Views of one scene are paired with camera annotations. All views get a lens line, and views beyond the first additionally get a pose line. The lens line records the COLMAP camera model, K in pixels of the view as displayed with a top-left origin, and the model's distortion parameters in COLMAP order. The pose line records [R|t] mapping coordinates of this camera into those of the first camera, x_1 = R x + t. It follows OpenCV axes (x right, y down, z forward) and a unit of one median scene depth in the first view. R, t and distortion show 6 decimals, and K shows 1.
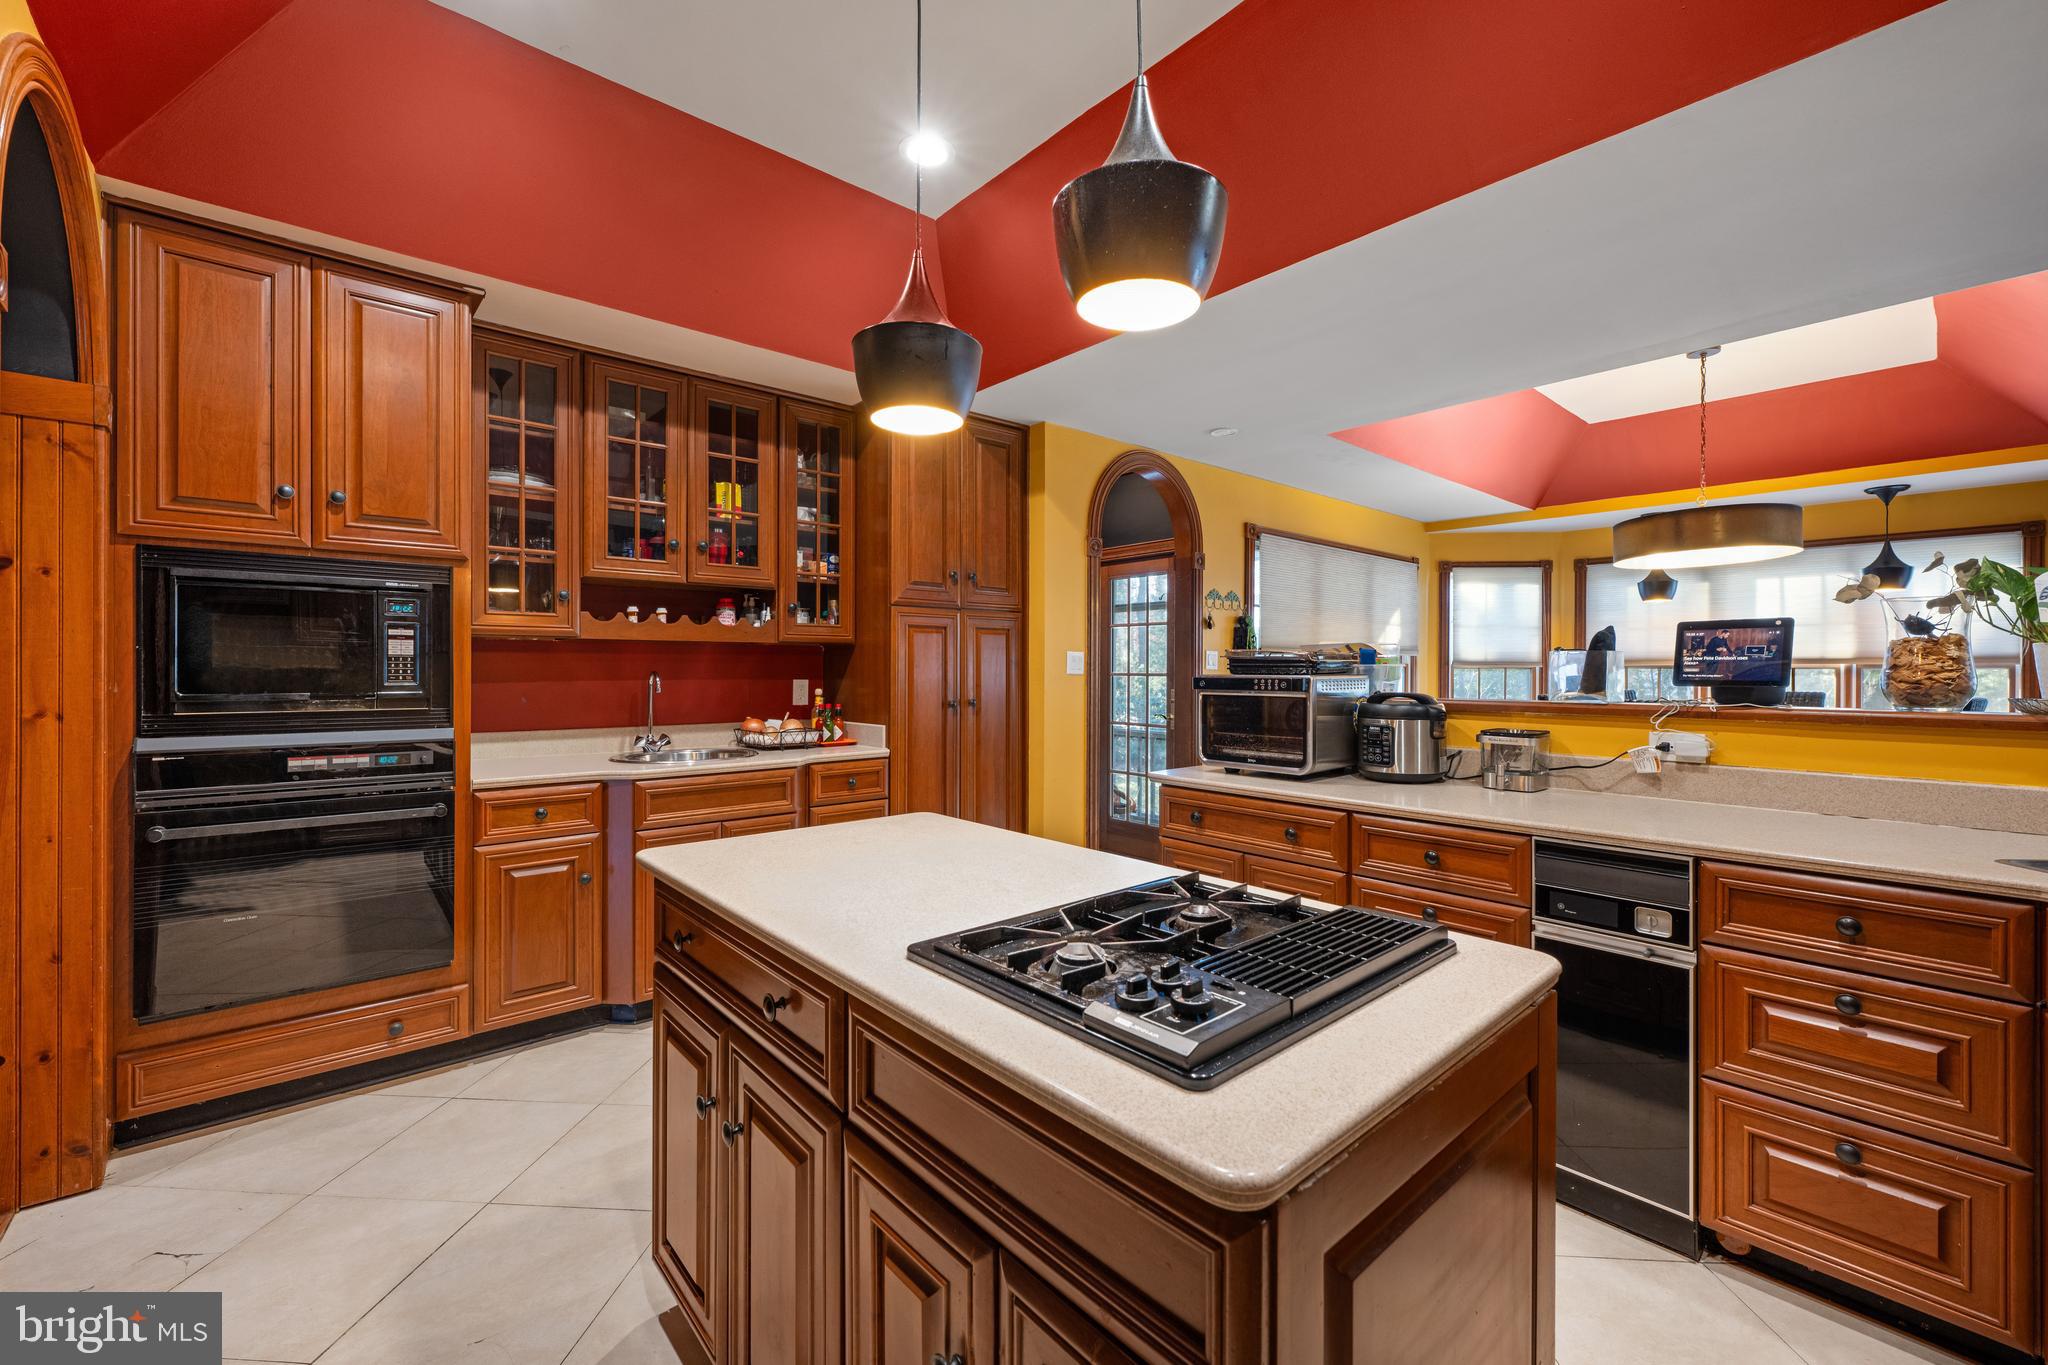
lens RADIAL K [[839.4, 0, 1022.1], [0, 839.4, 673.0], [0, 0, 1]] dist [-0.000311, -0.000104]
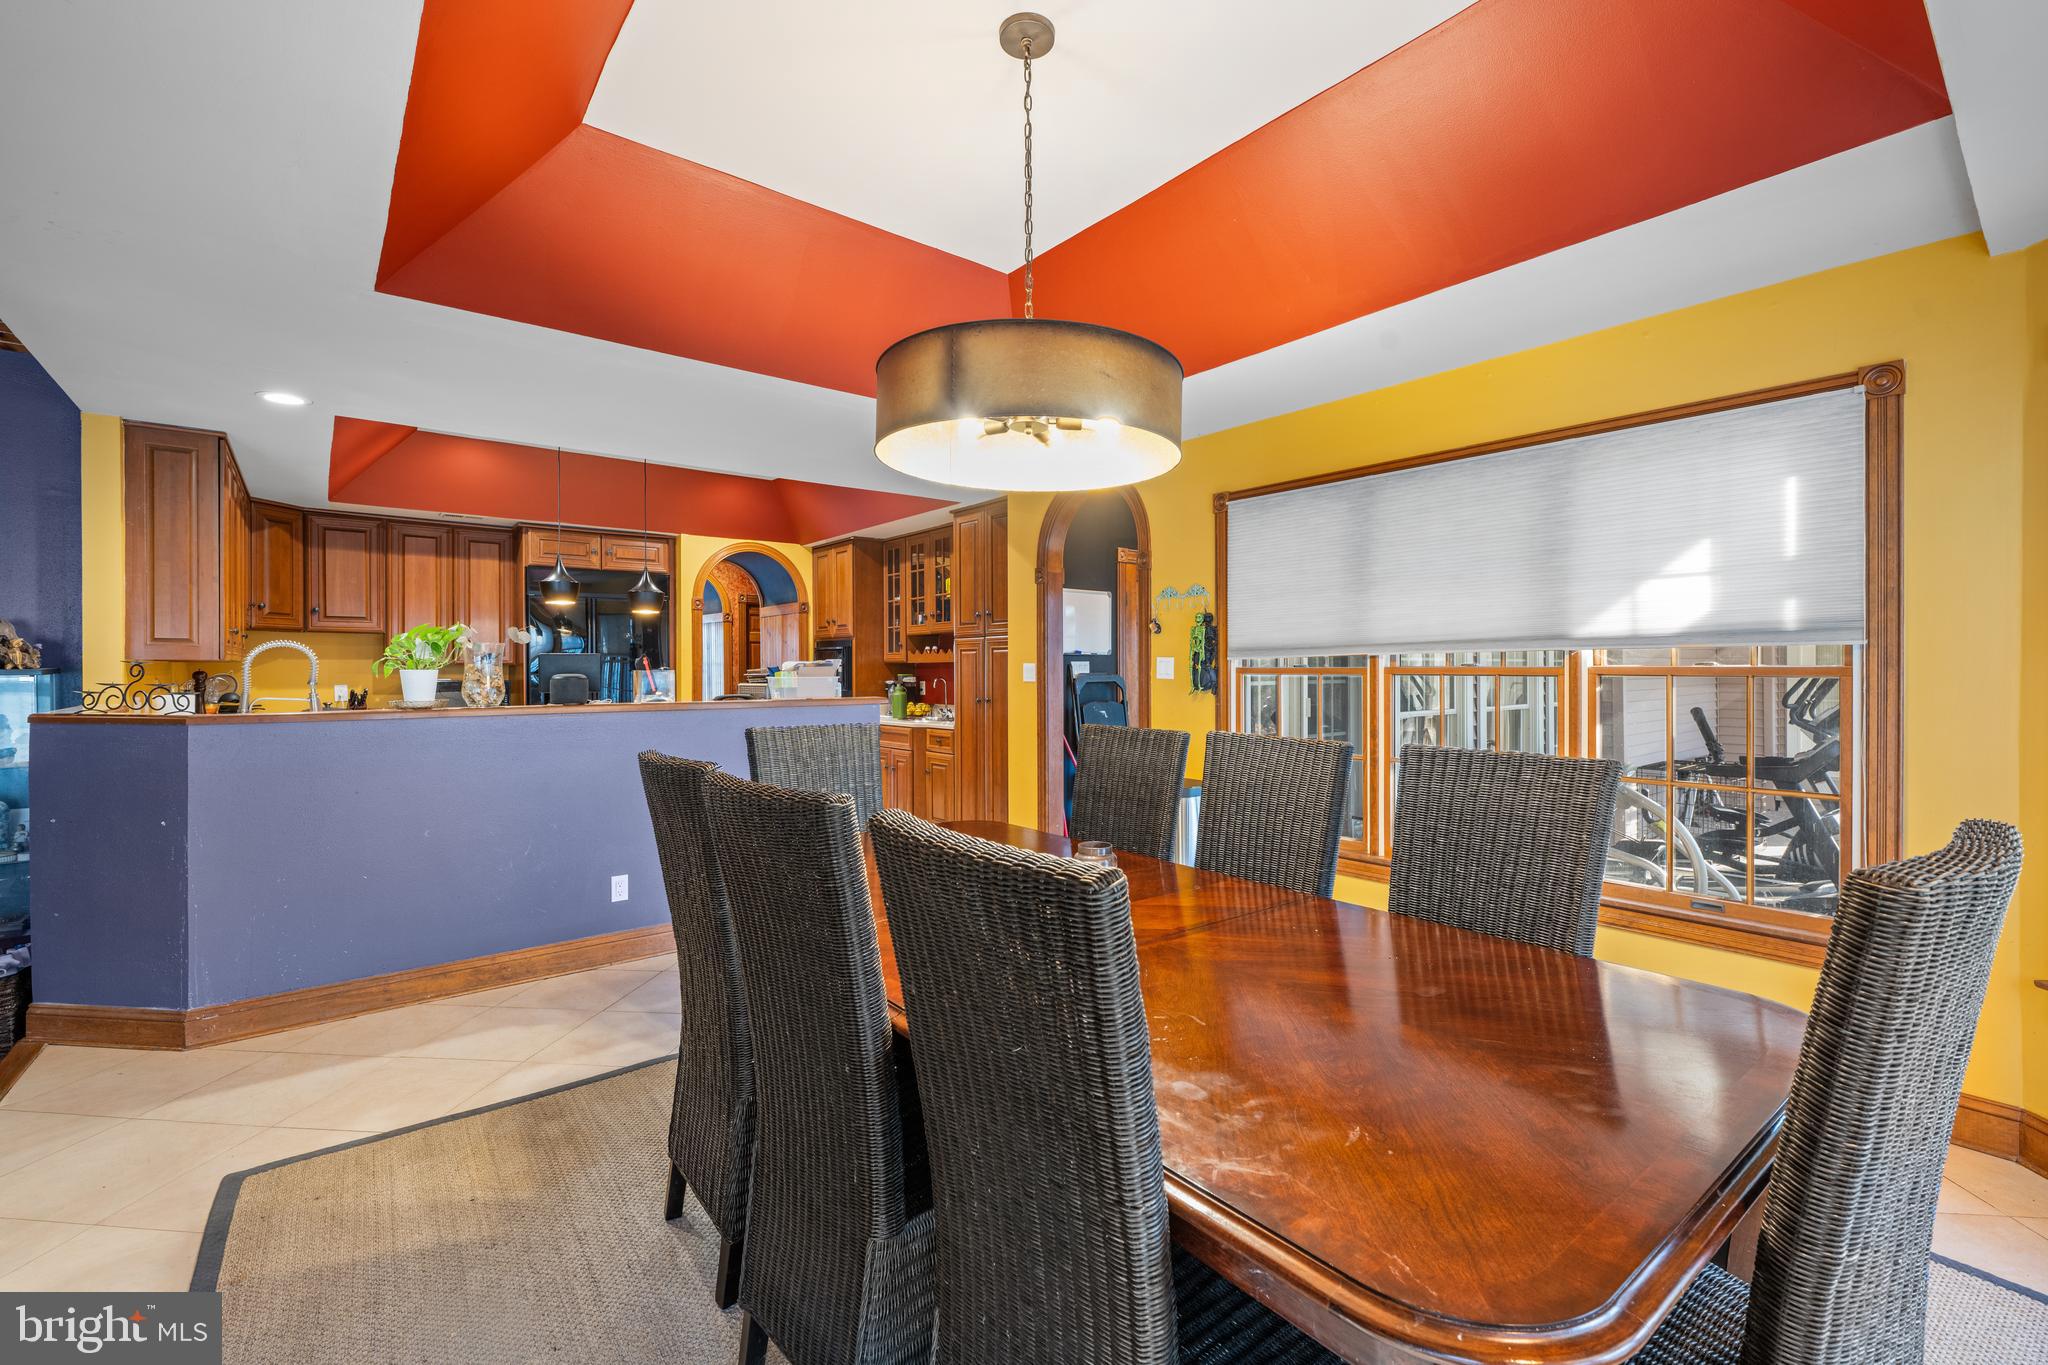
lens RADIAL K [[865.2, 0, 1025.5], [0, 865.2, 673.1], [0, 0, 1]] dist [0.000192, 0.000002]
pose [[-0.038067, 0.003613, -0.999269, 1.598682], [-0.000684, 0.999993, 0.003642, -0.018429], [0.999275, 0.000822, -0.038064, 1.245719]]
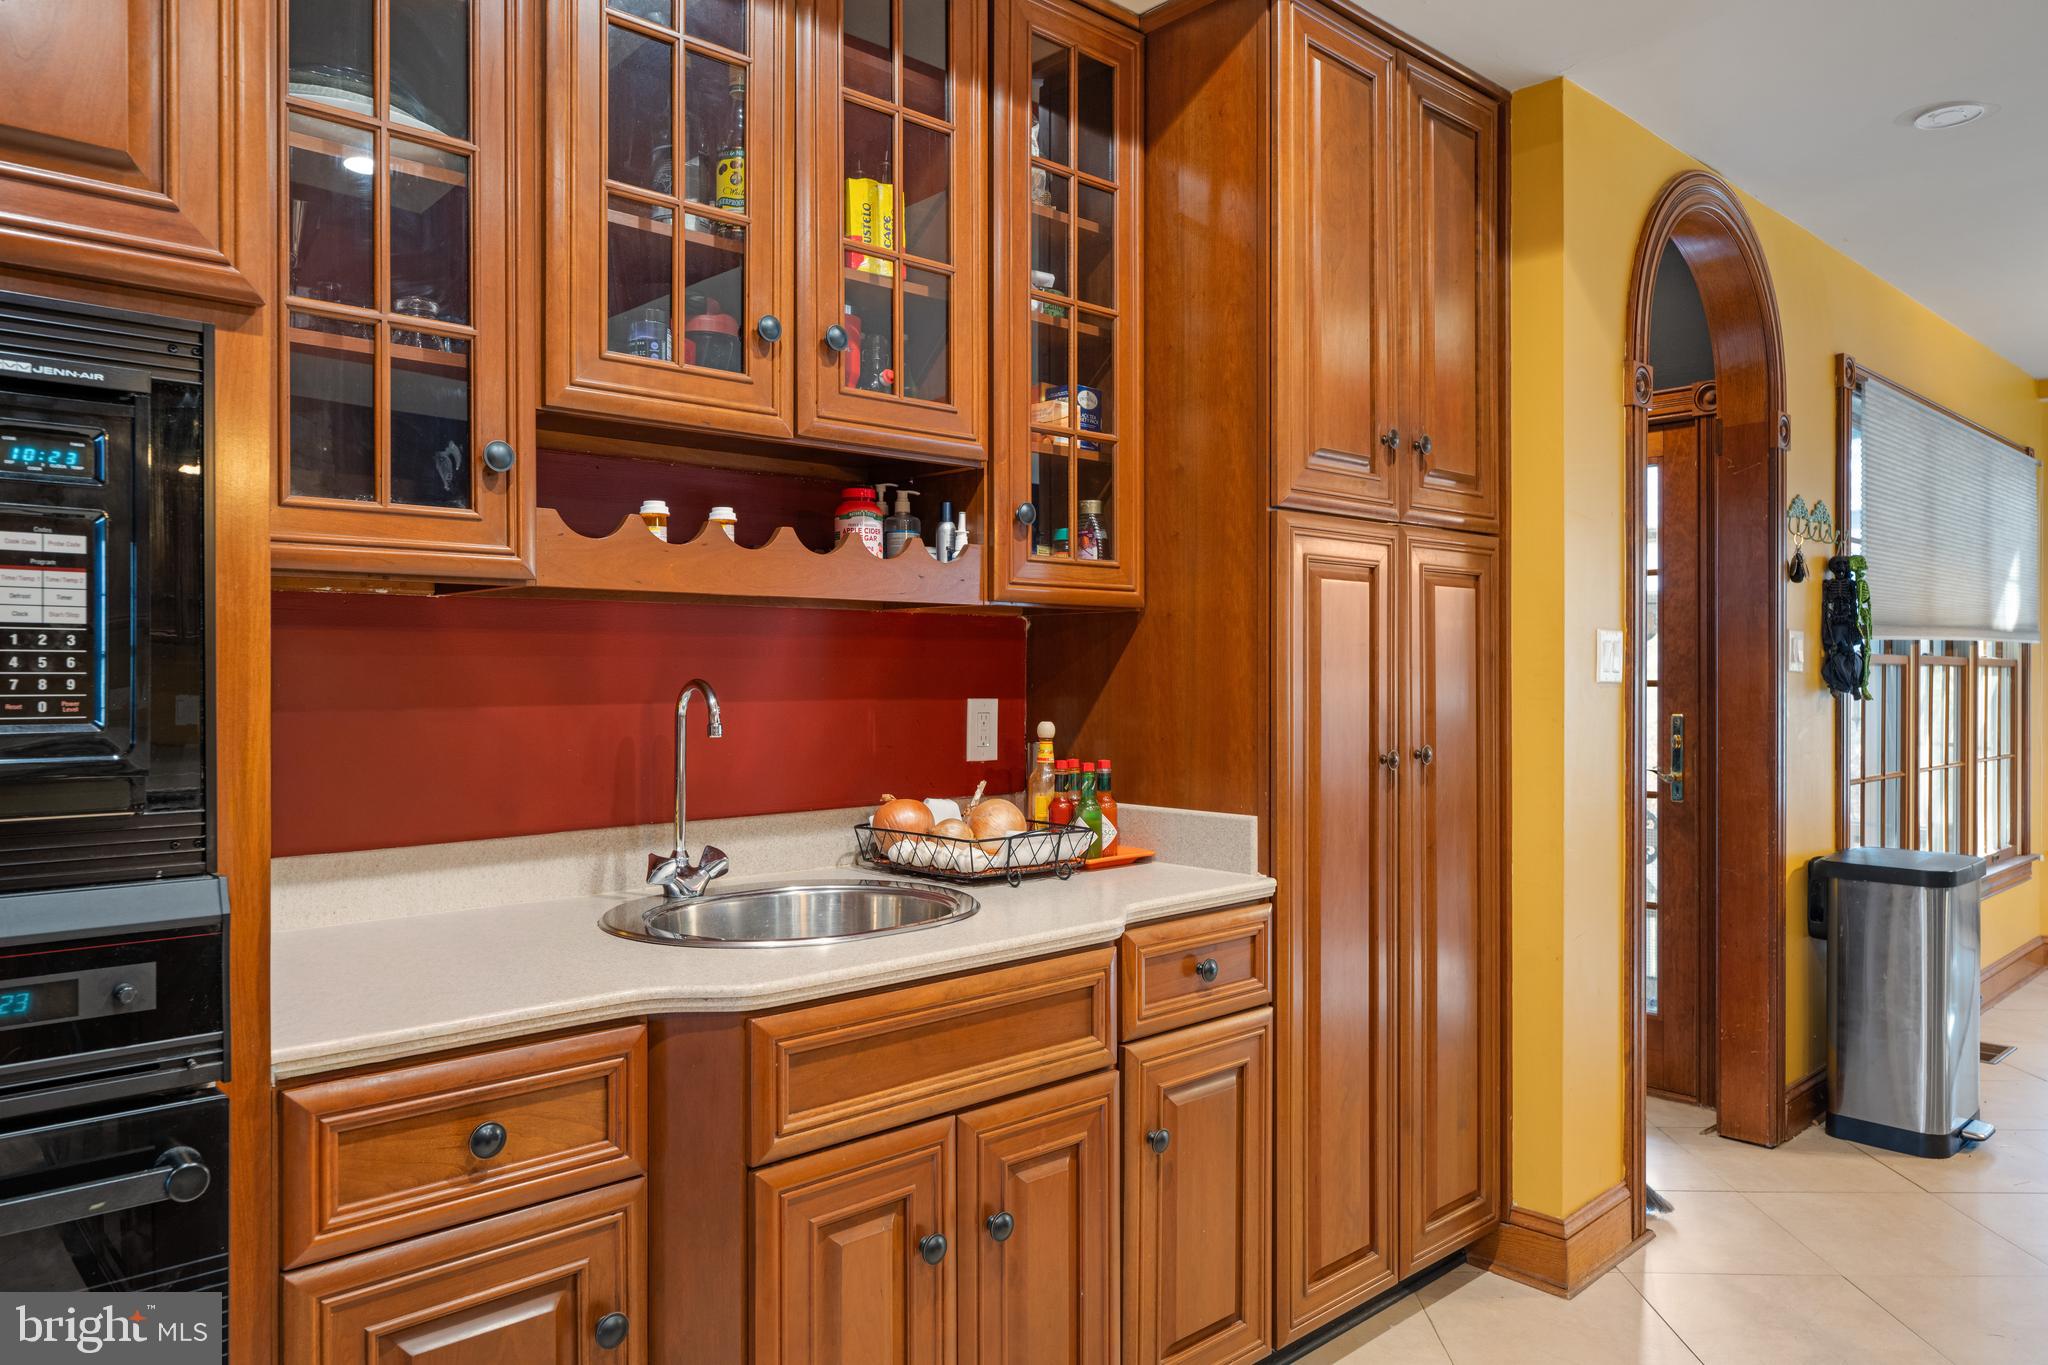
lens RADIAL K [[1371.5, 0, 1024.0], [0, 1371.5, 682.5], [0, 0, 1]] dist [-0.005606, 0.000365]
pose [[0.999441, -0.003652, 0.033245, -0.305123], [0.003595, 0.999992, 0.001772, -0.001444], [-0.033251, -0.001651, 0.999446, 0.380678]]
